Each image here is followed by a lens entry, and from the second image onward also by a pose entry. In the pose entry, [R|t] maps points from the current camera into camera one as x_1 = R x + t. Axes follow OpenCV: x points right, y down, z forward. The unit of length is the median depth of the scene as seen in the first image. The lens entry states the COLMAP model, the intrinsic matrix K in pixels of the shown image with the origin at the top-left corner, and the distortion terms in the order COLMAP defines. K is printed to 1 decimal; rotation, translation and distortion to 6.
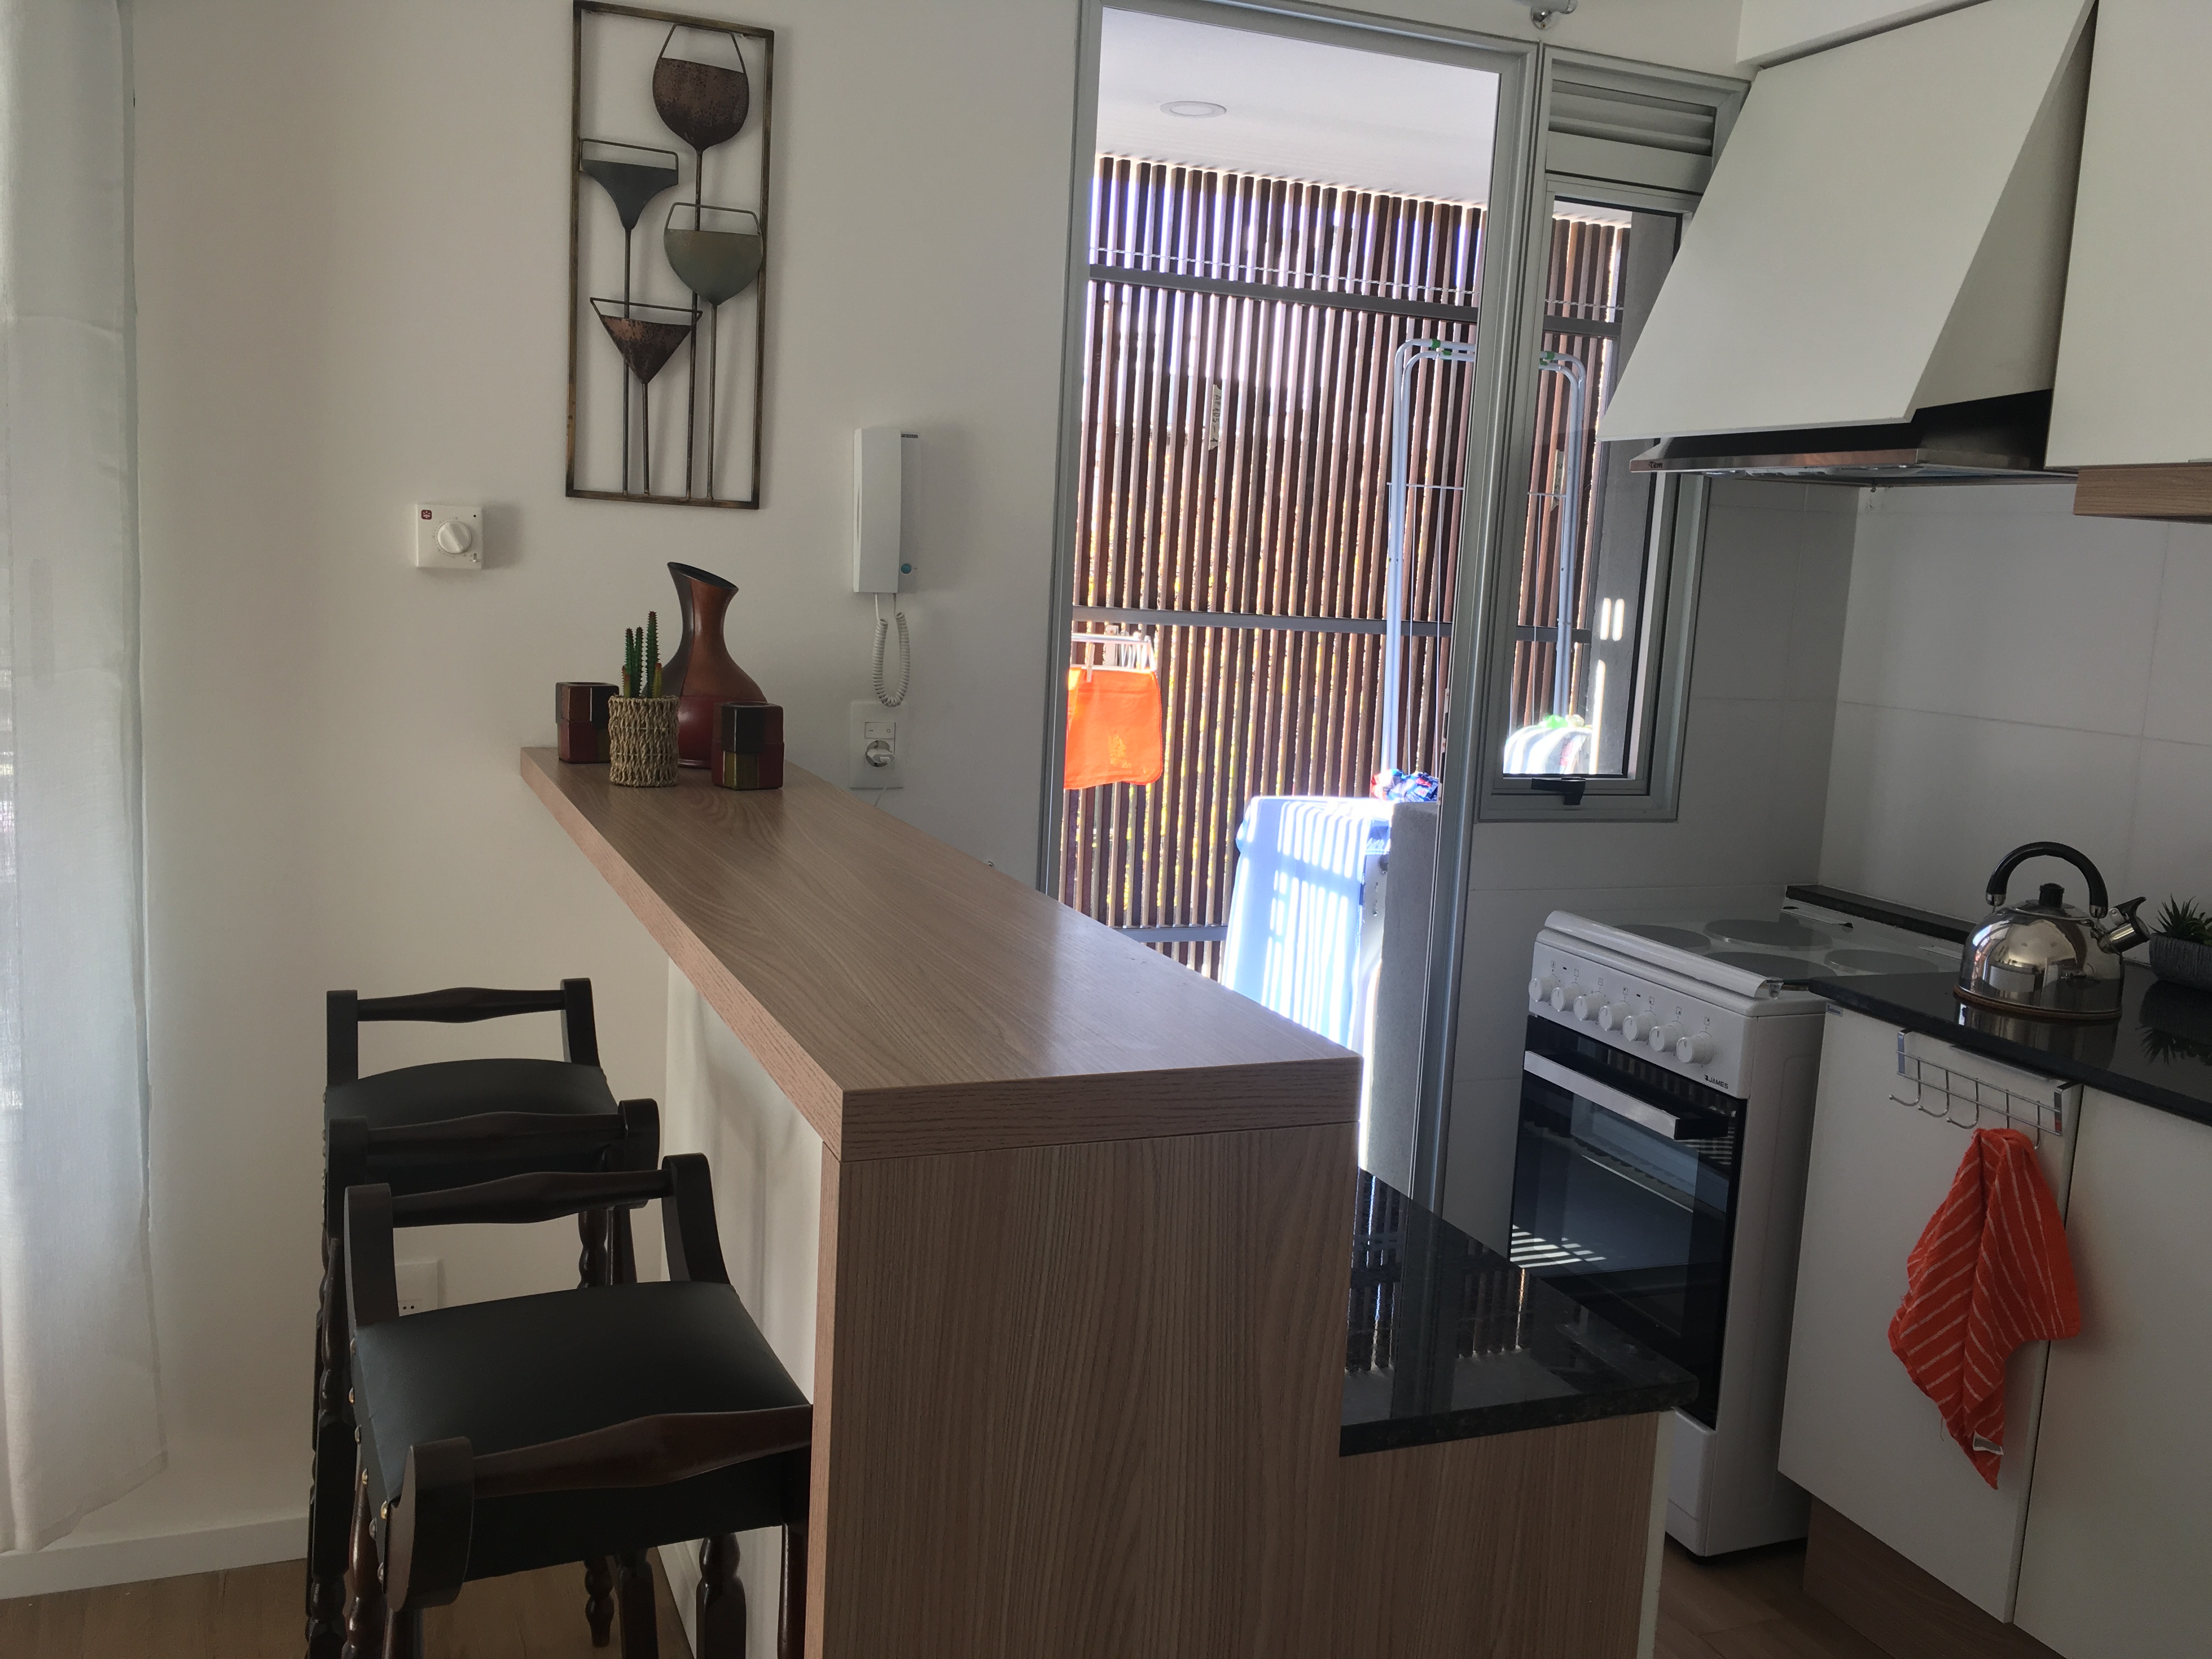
lens RADIAL K [[1898.5, 0, 1106.0], [0, 1898.5, 829.5], [0, 0, 1]] dist [0.080383, -0.119934]
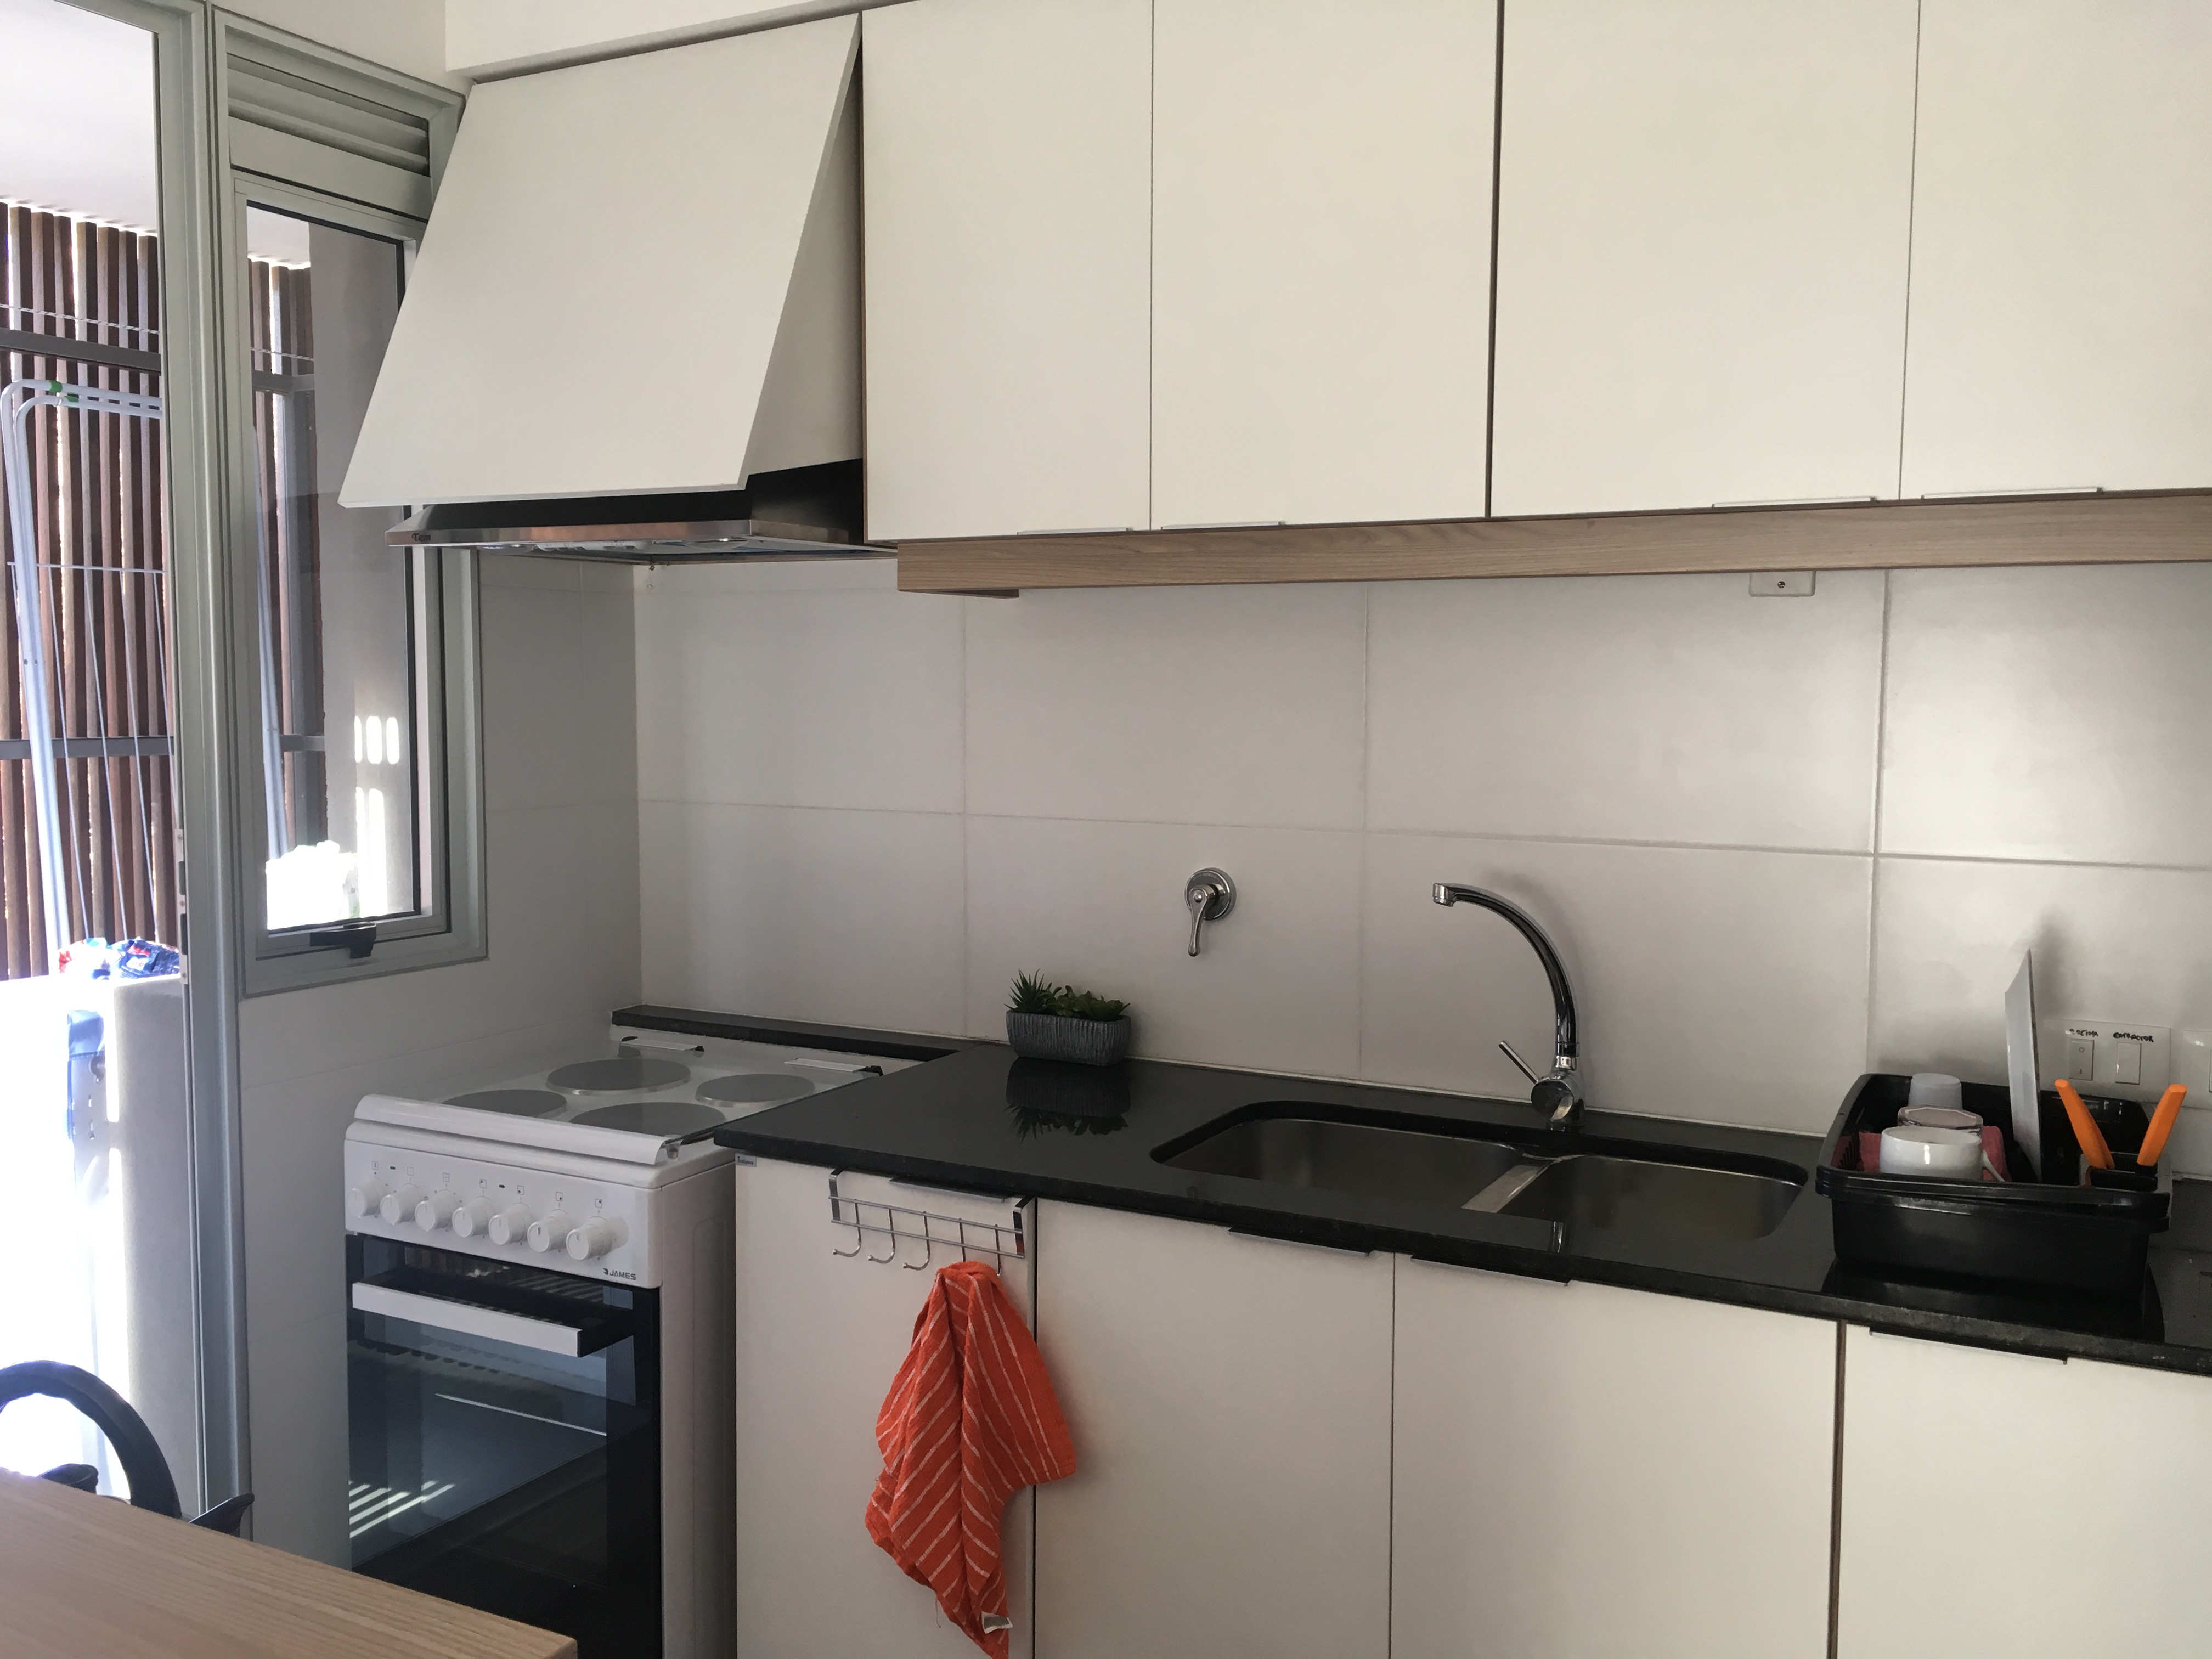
lens RADIAL K [[1898.5, 0, 1106.0], [0, 1898.5, 829.5], [0, 0, 1]] dist [0.080383, -0.119934]
pose [[0.764565, -0.097704, 0.637099, -0.026274], [0.125229, 0.992126, 0.001866, -0.030685], [-0.632265, 0.078357, 0.770780, 0.189677]]
